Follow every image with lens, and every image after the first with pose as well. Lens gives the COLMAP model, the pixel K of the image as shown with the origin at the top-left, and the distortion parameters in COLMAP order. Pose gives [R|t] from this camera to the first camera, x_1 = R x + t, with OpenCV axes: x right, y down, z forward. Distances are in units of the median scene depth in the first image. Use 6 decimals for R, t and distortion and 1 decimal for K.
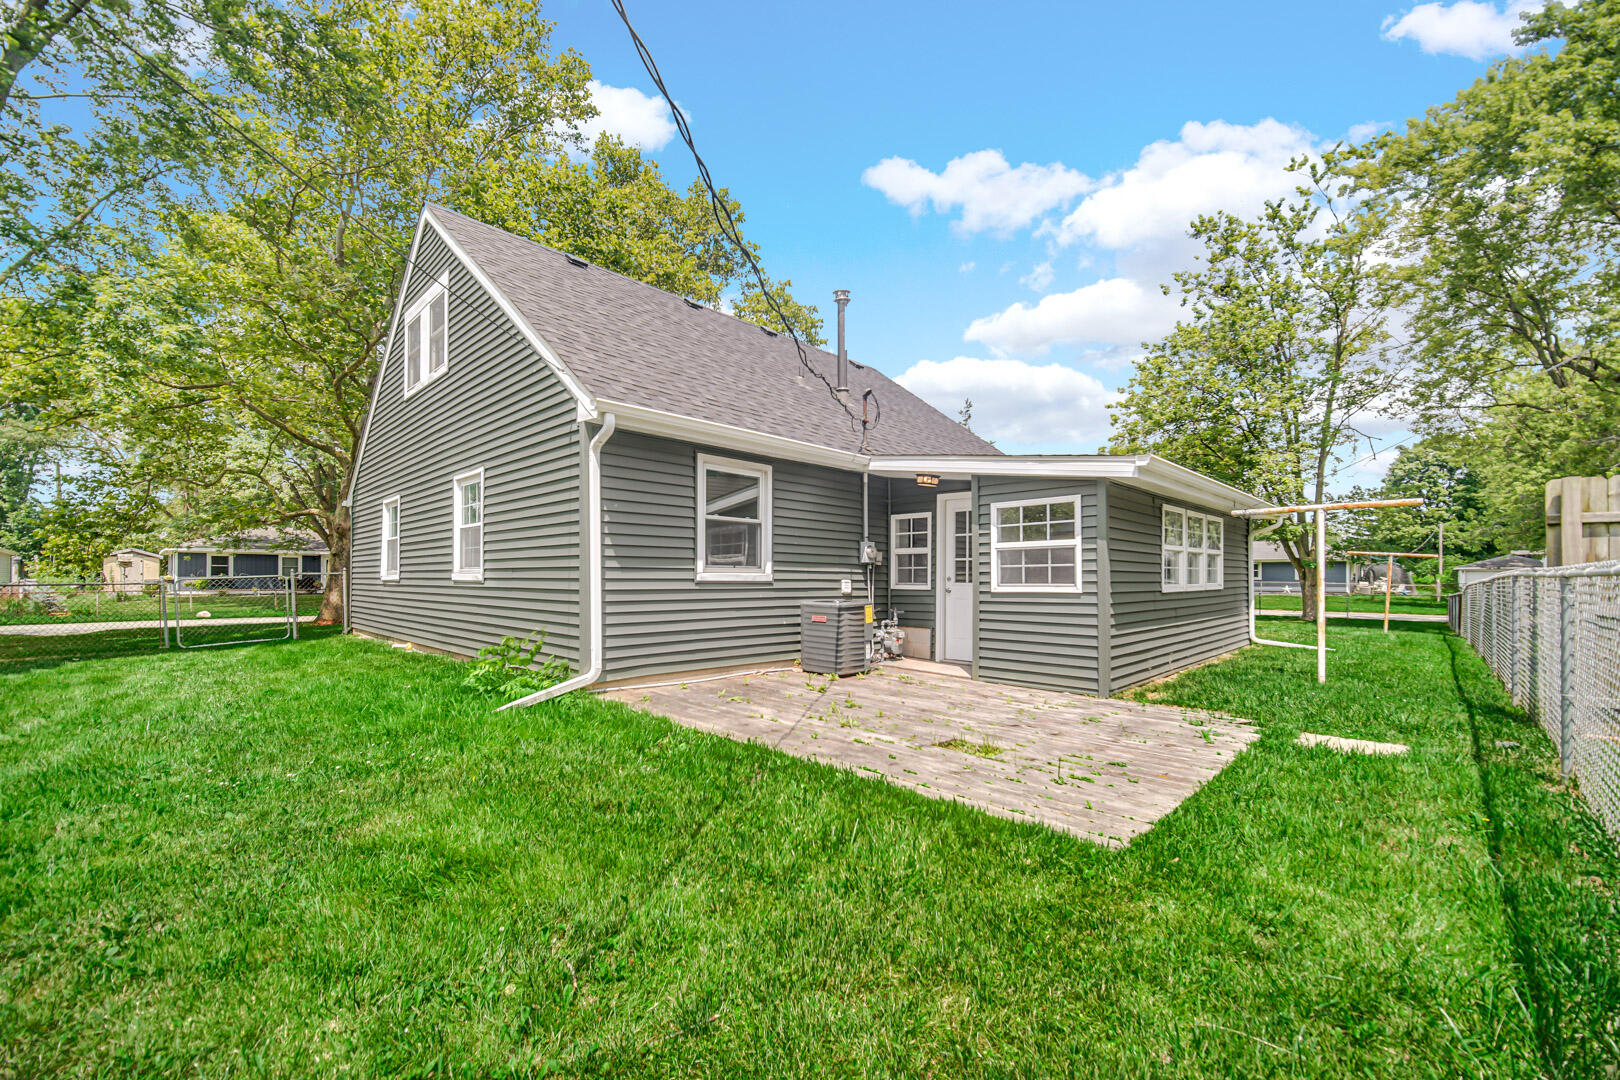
lens RADIAL K [[660.8, 0, 806.5], [0, 660.8, 545.0], [0, 0, 1]] dist [-0.000249, 0.000203]
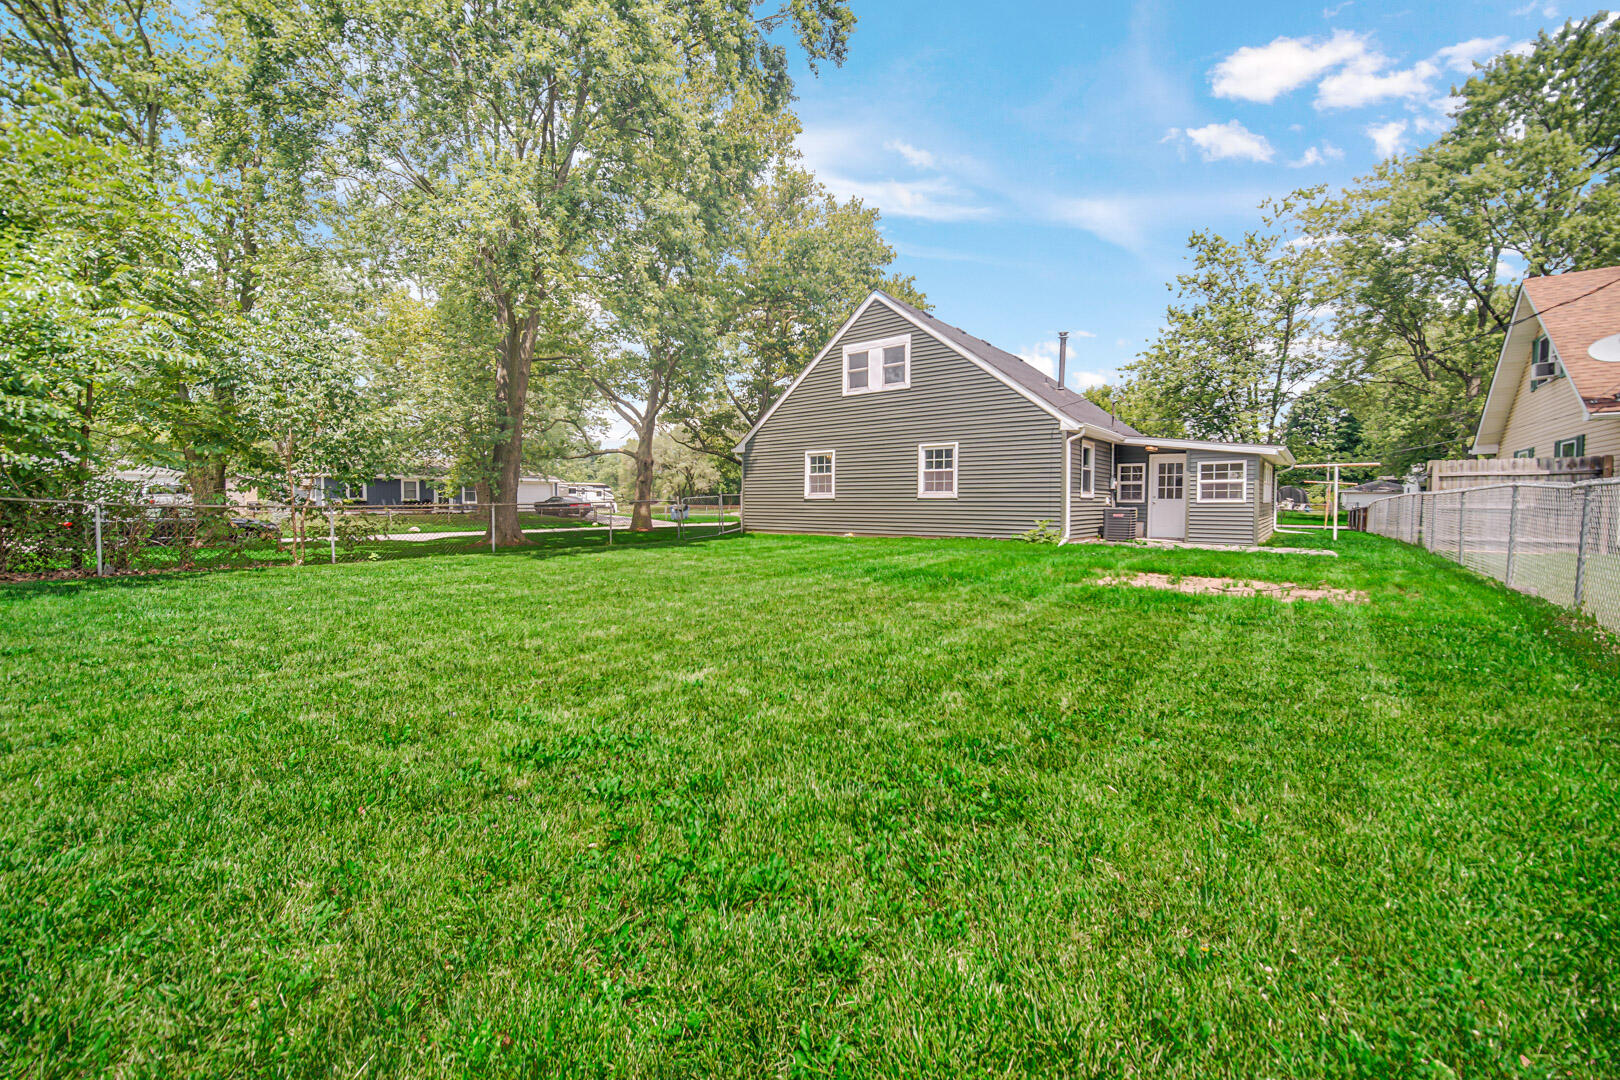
lens RADIAL K [[660.8, 0, 809.3], [0, 660.8, 498.6], [0, 0, 1]] dist [-0.000249, 0.000203]
pose [[0.993767, -0.002263, 0.111457, -0.441804], [-0.002889, 0.998936, 0.046036, -0.013884], [-0.111443, -0.046071, 0.992702, -0.367549]]
